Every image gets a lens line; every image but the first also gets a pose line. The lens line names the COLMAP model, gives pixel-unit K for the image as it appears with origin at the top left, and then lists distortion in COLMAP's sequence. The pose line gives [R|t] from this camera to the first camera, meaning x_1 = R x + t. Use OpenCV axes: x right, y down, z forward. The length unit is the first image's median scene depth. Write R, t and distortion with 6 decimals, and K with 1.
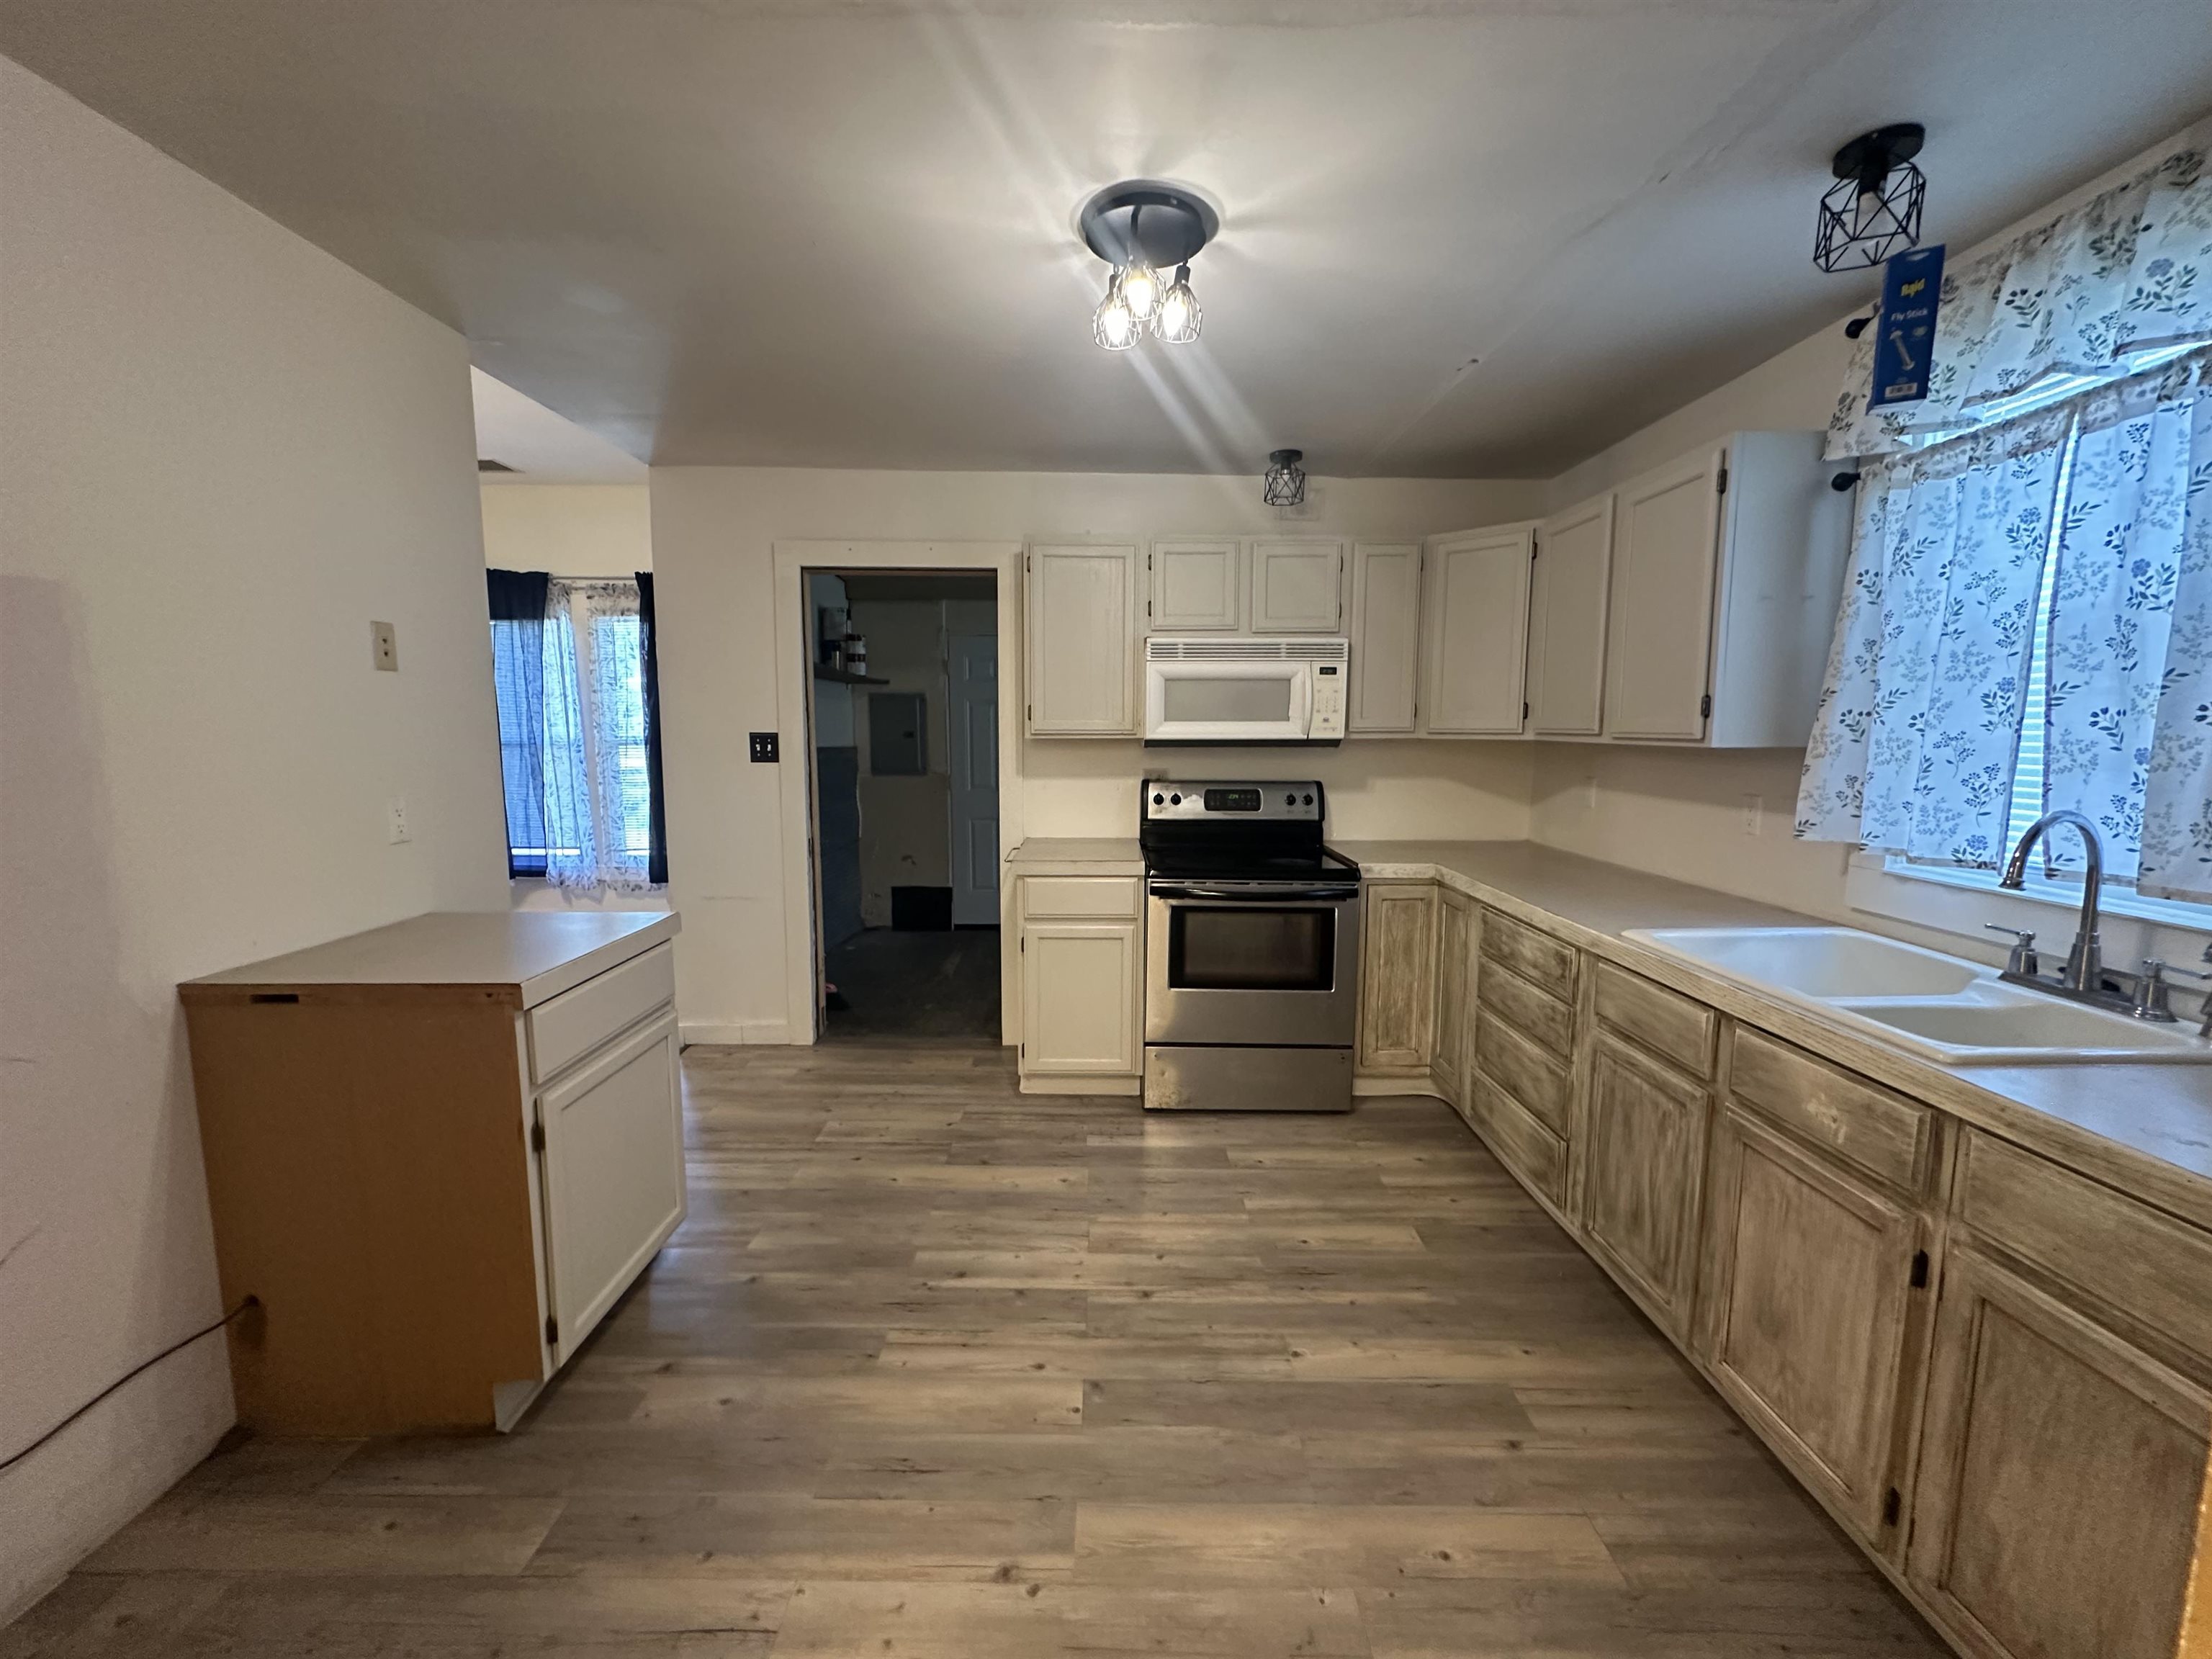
lens RADIAL K [[876.9, 0, 1099.8], [0, 876.9, 831.1], [0, 0, 1]] dist [-0.001440, 0.000272]
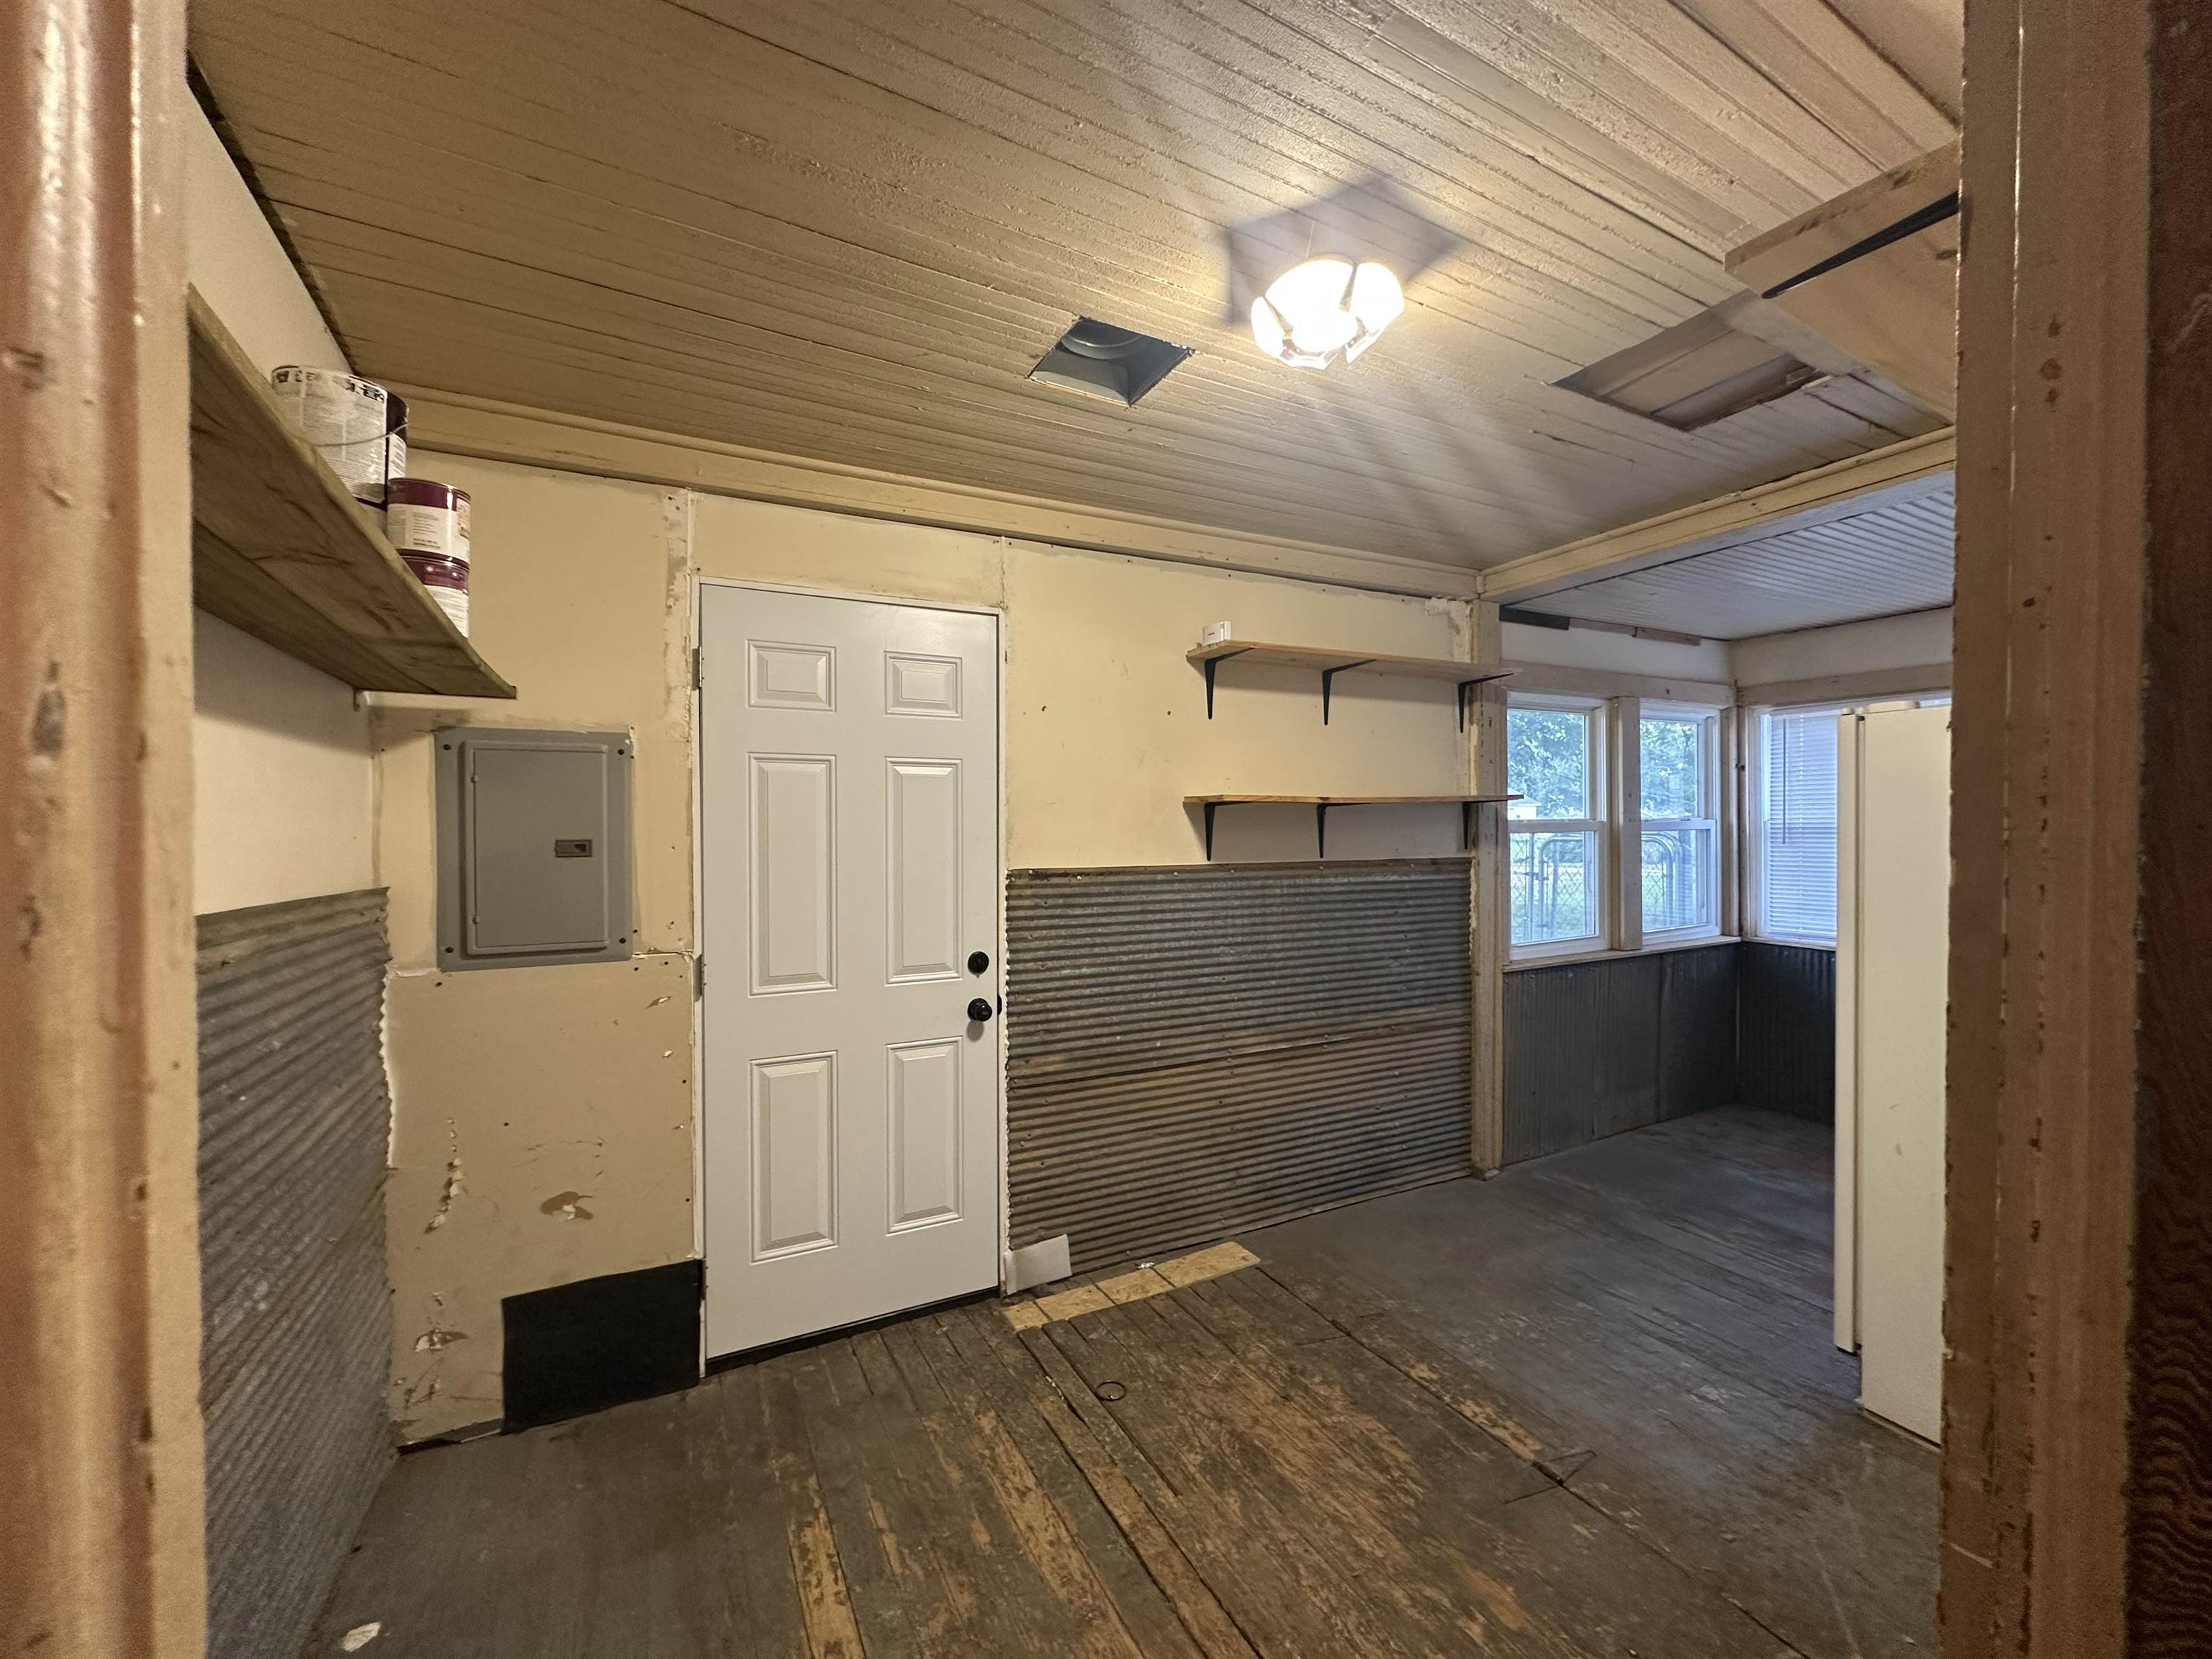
lens RADIAL K [[876.9, 0, 1109.3], [0, 876.9, 833.7], [0, 0, 1]] dist [-0.001440, 0.000272]
pose [[0.886697, -0.005905, 0.462314, -0.504308], [0.056130, 0.993897, -0.094959, -0.184987], [-0.458932, 0.110149, 0.881617, 1.568437]]
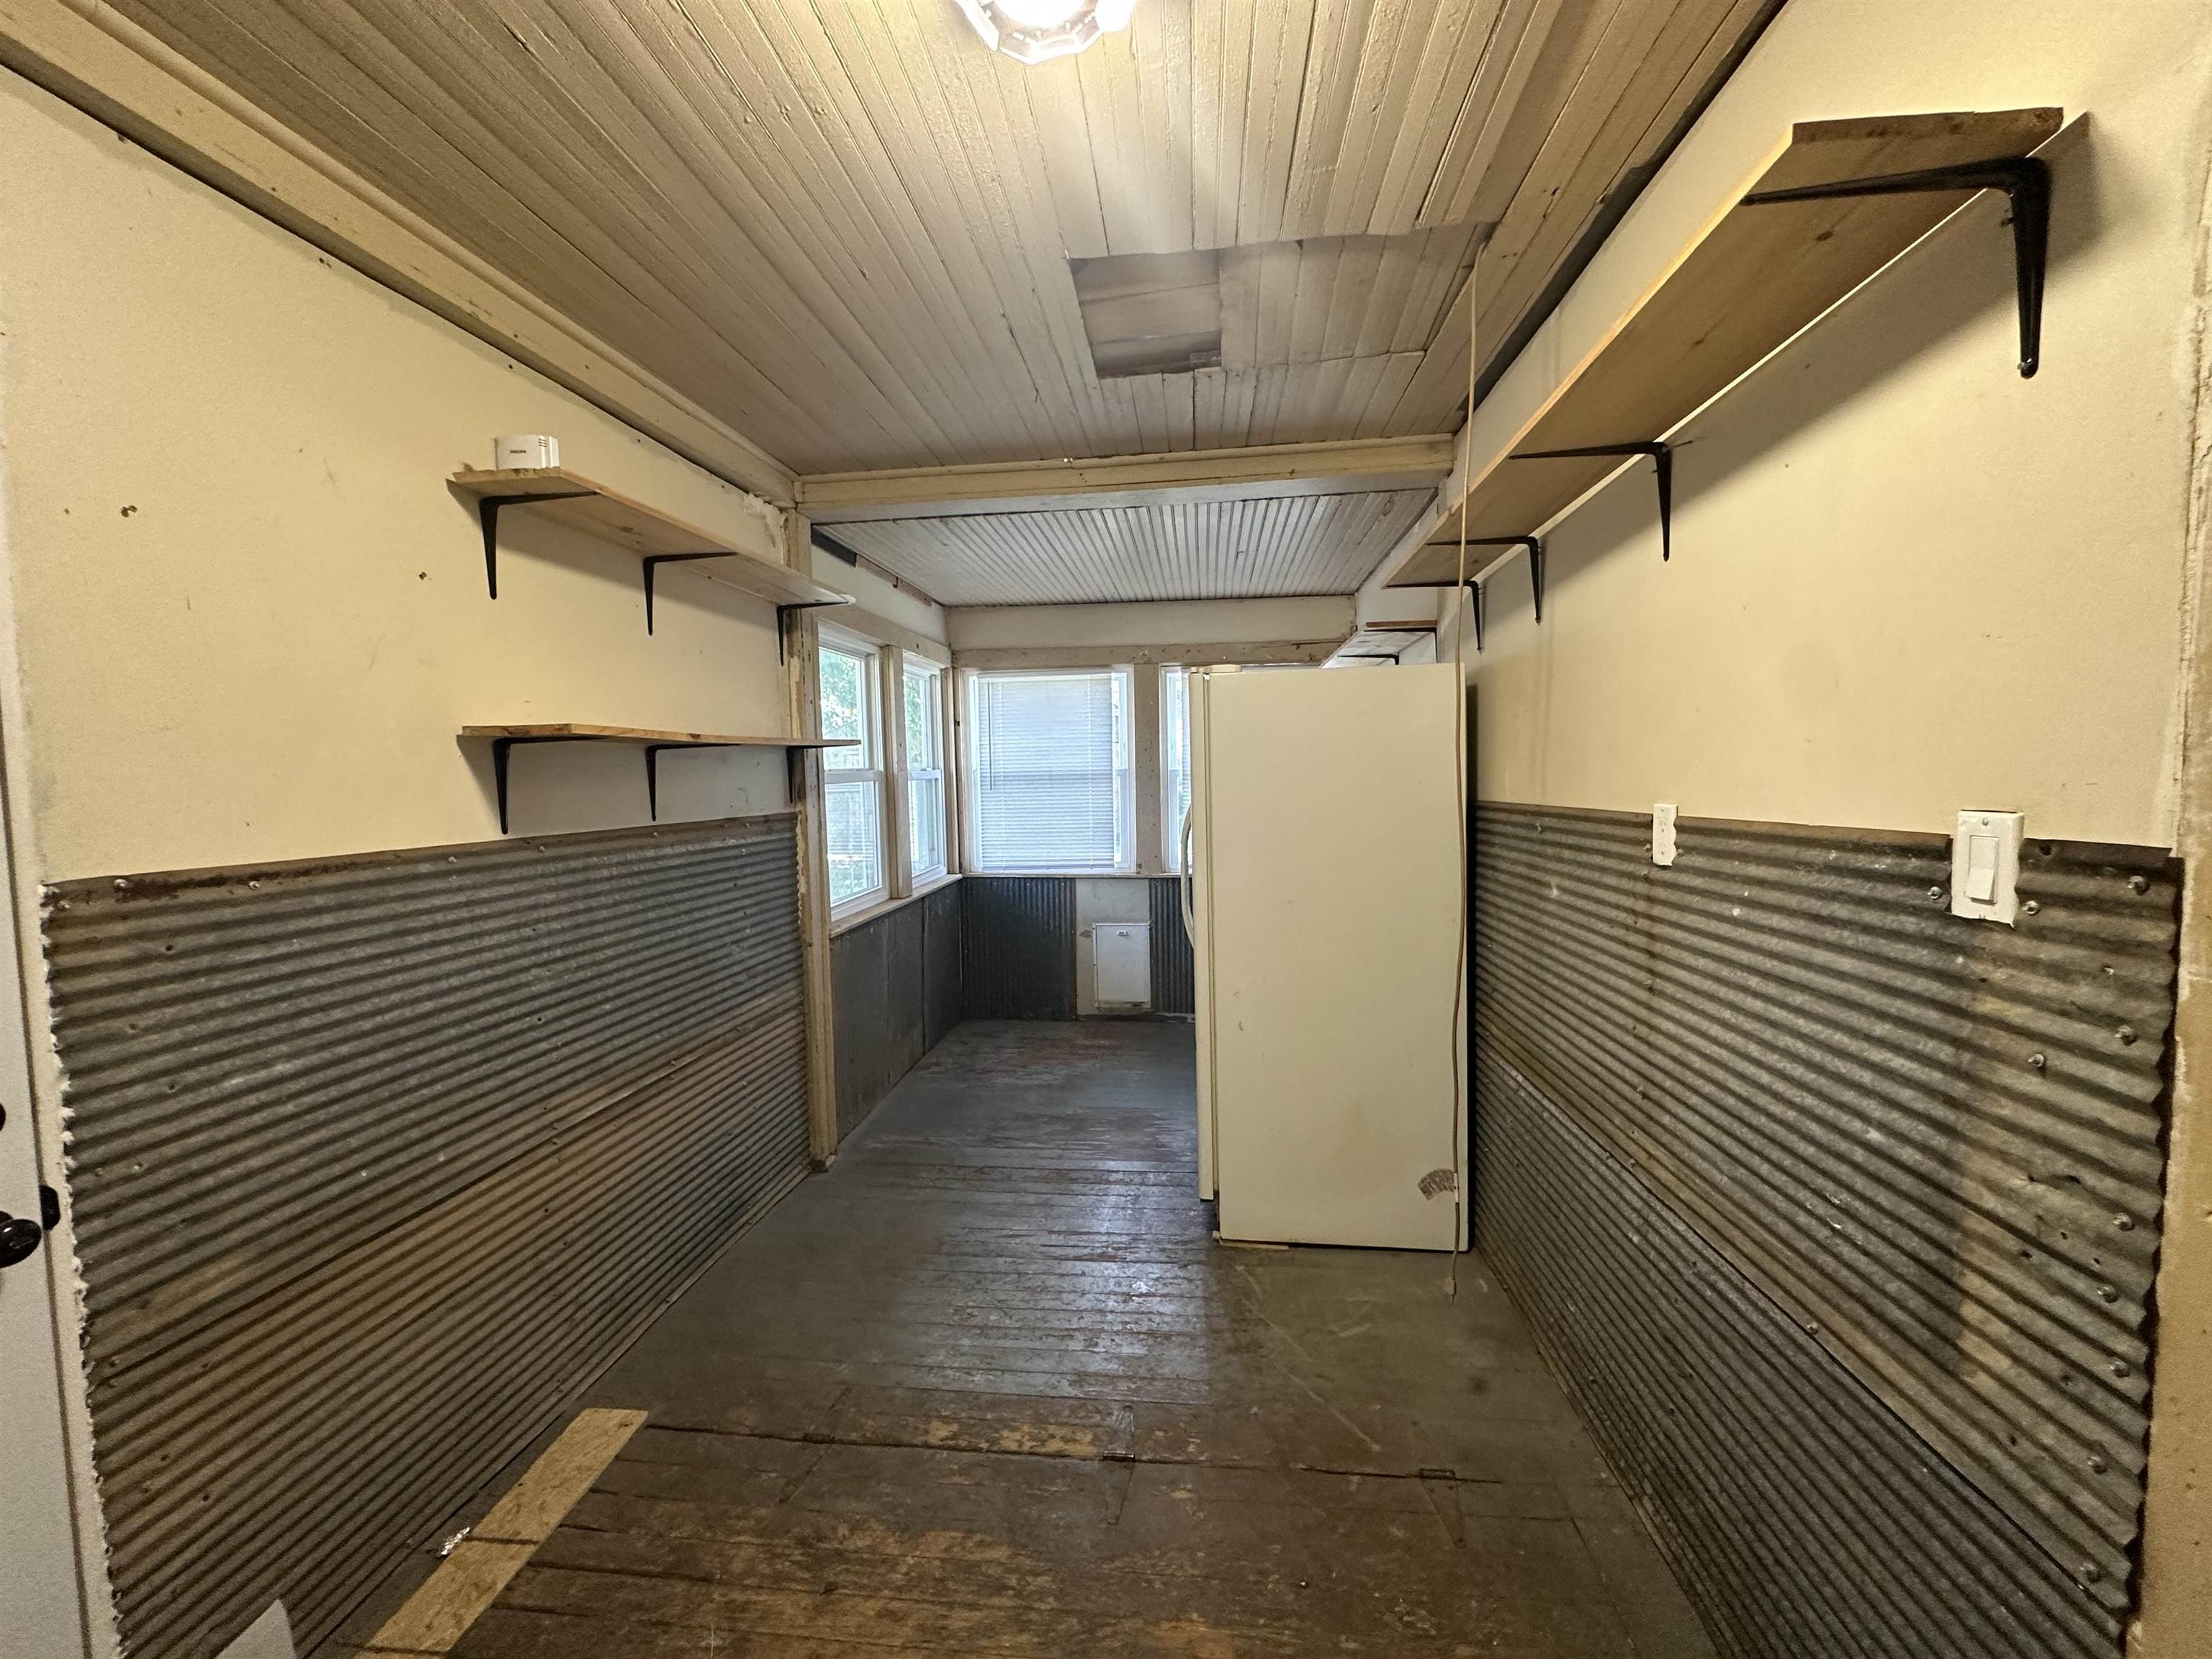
lens RADIAL K [[876.9, 0, 1091.6], [0, 876.9, 832.4], [0, 0, 1]] dist [-0.001440, 0.000272]
pose [[0.123143, -0.066990, 0.990125, -0.492864], [0.133861, 0.989722, 0.050314, -0.230051], [-0.983319, 0.126344, 0.130845, 2.019956]]
